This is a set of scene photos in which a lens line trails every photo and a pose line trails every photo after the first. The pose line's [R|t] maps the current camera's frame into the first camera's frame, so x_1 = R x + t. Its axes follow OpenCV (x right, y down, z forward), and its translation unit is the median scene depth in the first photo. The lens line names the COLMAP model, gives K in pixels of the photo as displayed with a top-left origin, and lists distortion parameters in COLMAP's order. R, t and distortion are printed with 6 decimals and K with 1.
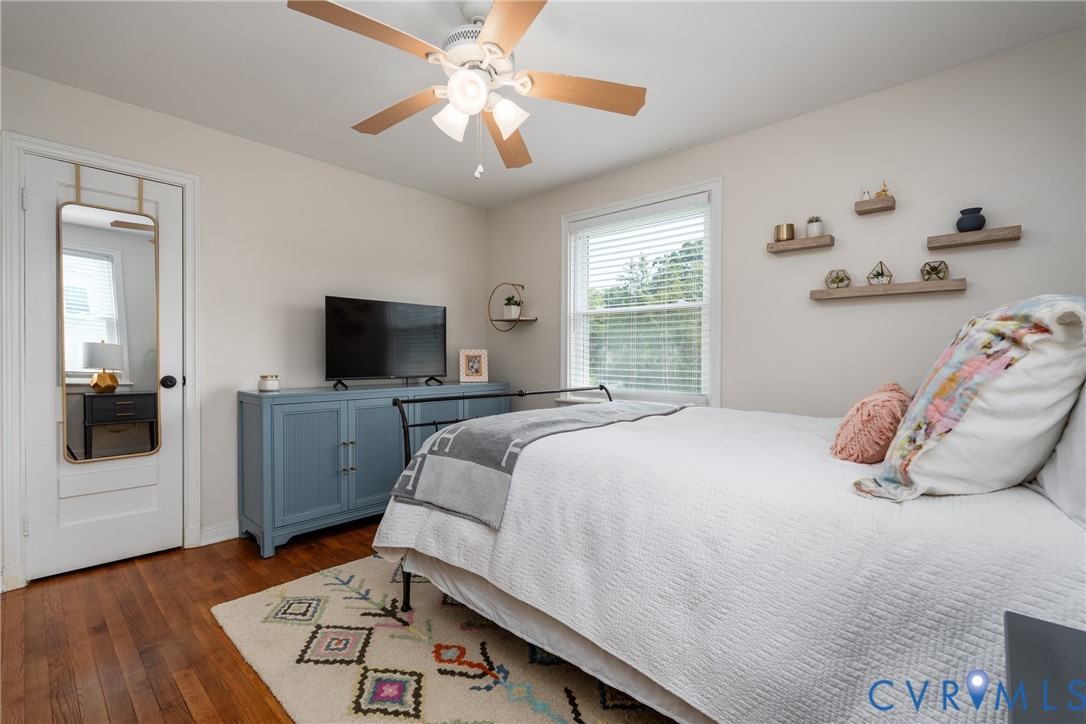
lens RADIAL K [[475.7, 0, 543.7], [0, 475.7, 361.0], [0, 0, 1]] dist [-0.004461, -0.000130]
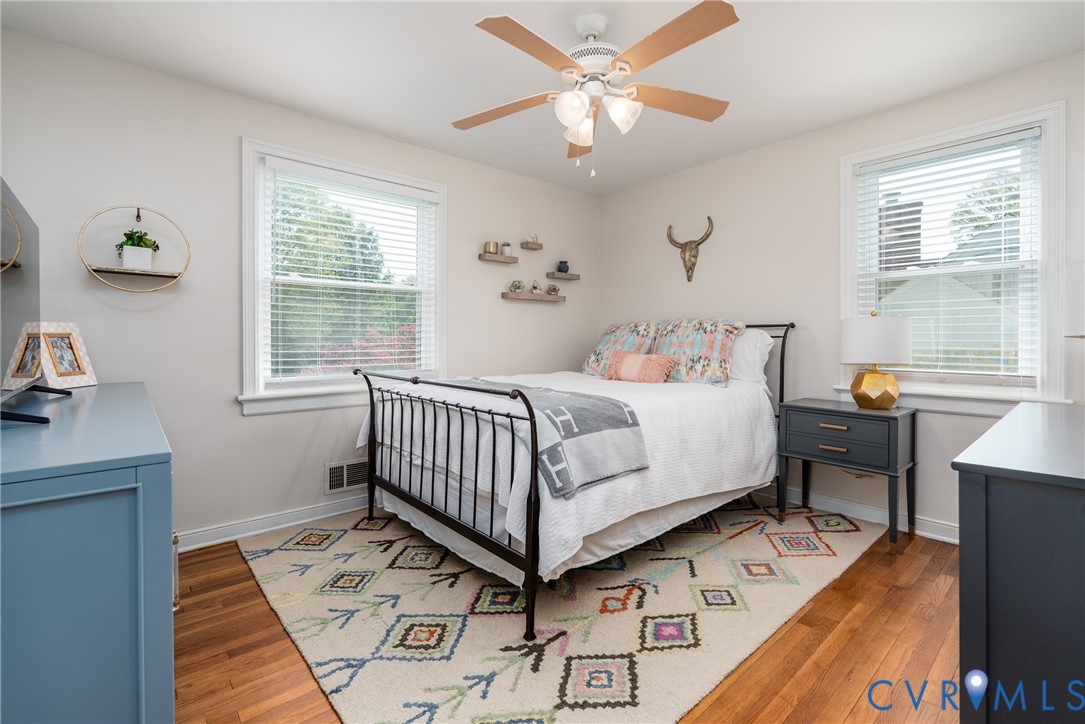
lens RADIAL K [[482.6, 0, 545.4], [0, 482.6, 345.3], [0, 0, 1]] dist [0.000417, -0.000264]
pose [[0.117859, -0.019796, 0.992833, -1.297664], [0.010062, 0.999774, 0.018740, -0.012646], [-0.992979, 0.007781, 0.118031, 1.000071]]
